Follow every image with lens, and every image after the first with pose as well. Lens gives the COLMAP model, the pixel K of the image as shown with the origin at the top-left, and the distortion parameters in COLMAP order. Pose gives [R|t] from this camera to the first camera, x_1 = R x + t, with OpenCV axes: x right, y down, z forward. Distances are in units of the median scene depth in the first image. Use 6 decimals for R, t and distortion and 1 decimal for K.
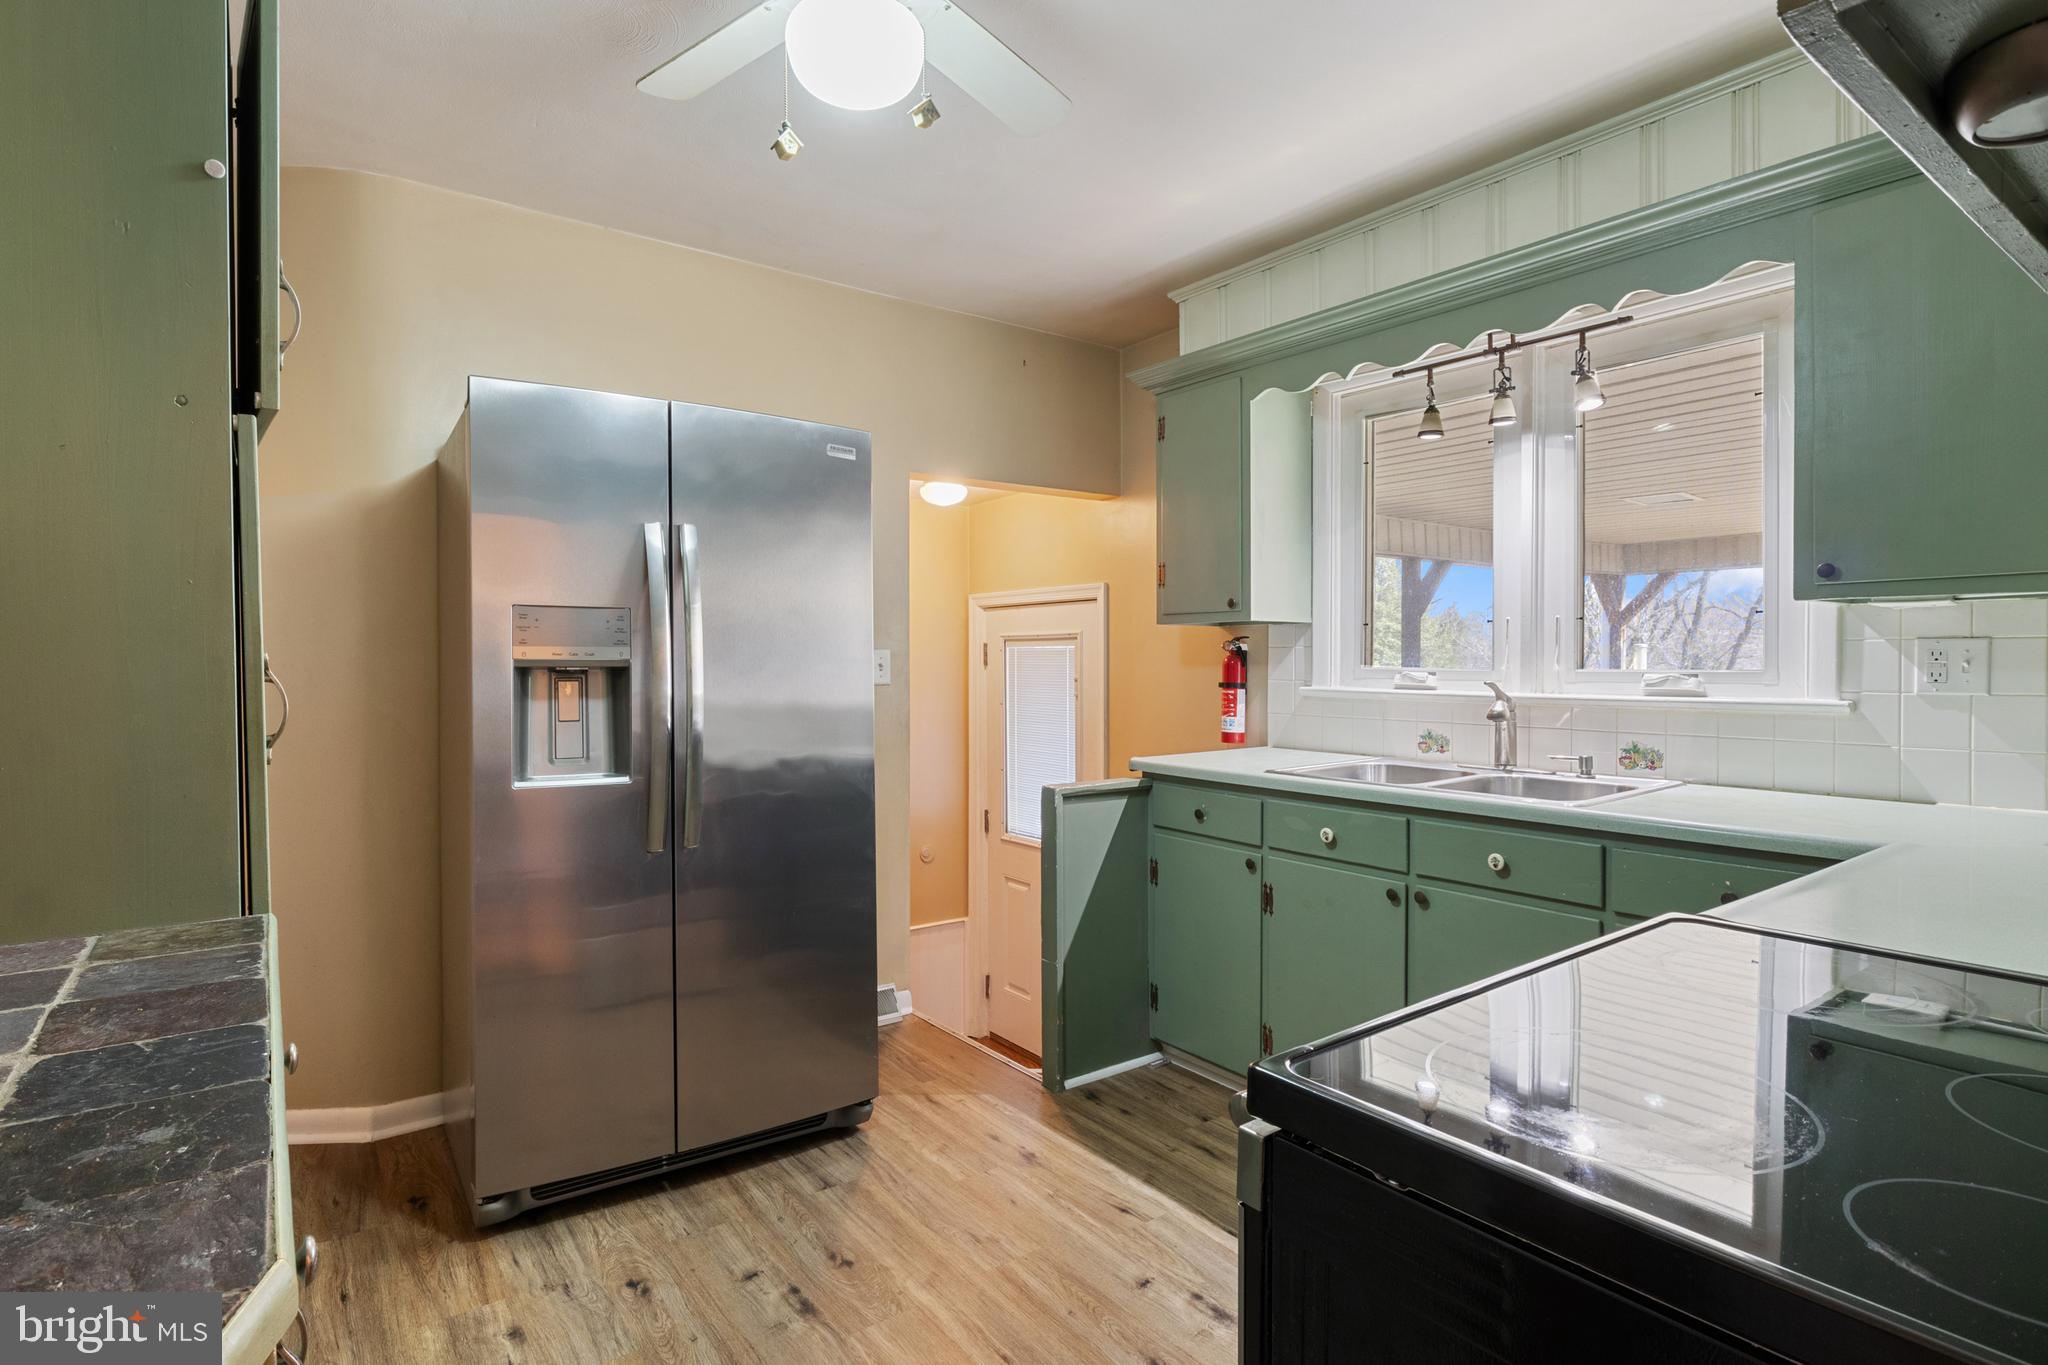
lens RADIAL K [[1044.1, 0, 1023.8], [0, 1044.1, 681.4], [0, 0, 1]] dist [0.000978, 0.000037]
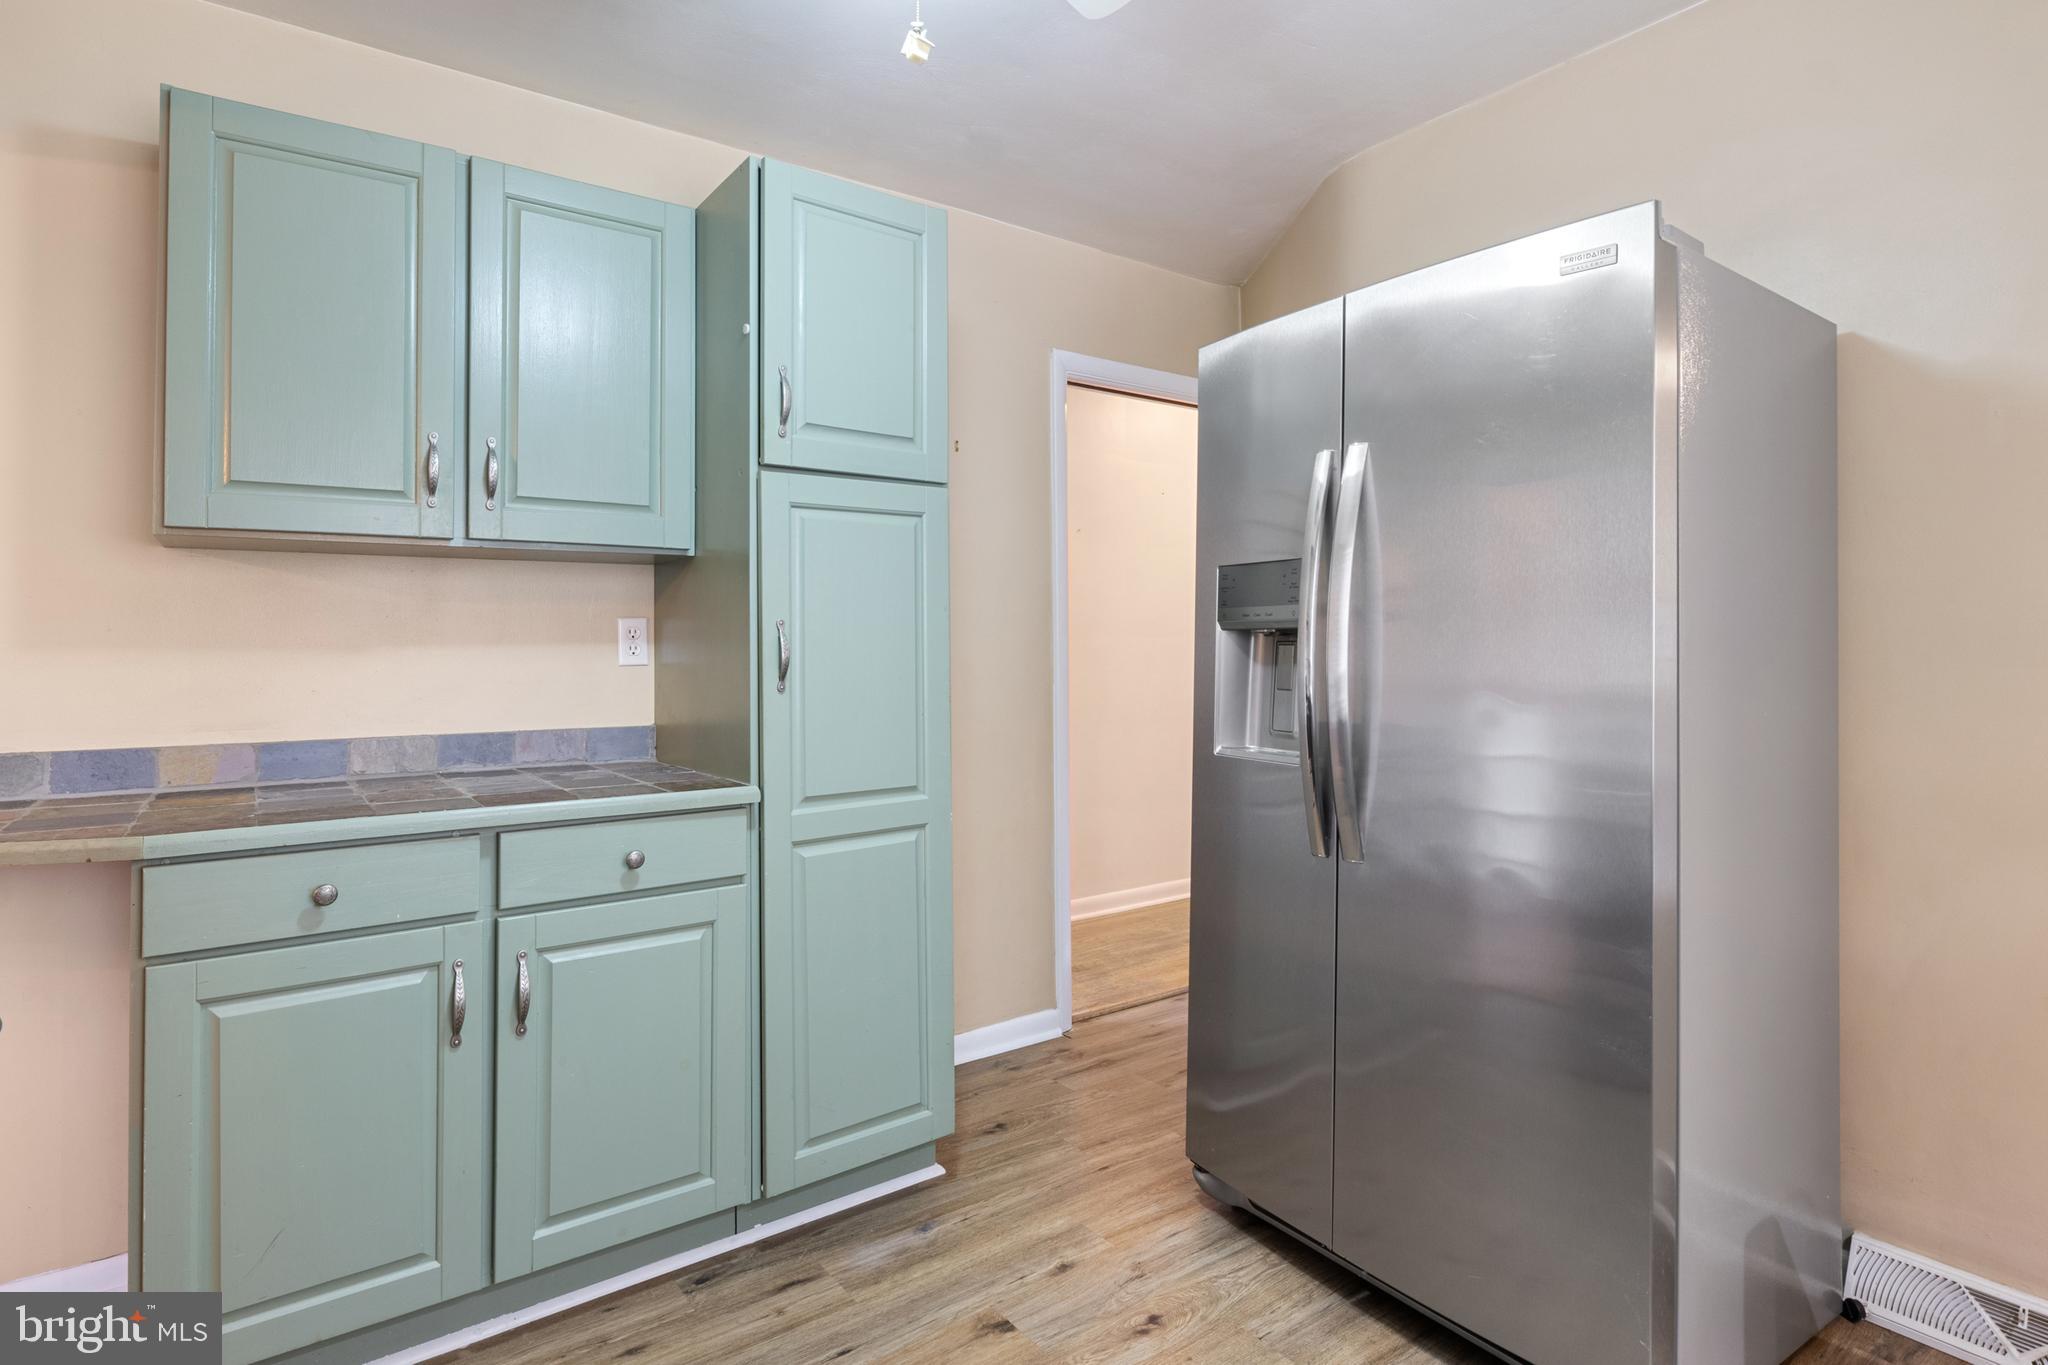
lens RADIAL K [[1044.1, 0, 1017.6], [0, 1044.1, 634.1], [0, 0, 1]] dist [0.000978, 0.000037]
pose [[-0.013298, -0.016910, -0.999769, 0.511718], [-0.007343, 0.999832, -0.016813, 0.006887], [0.999885, 0.007117, -0.013420, 0.862885]]
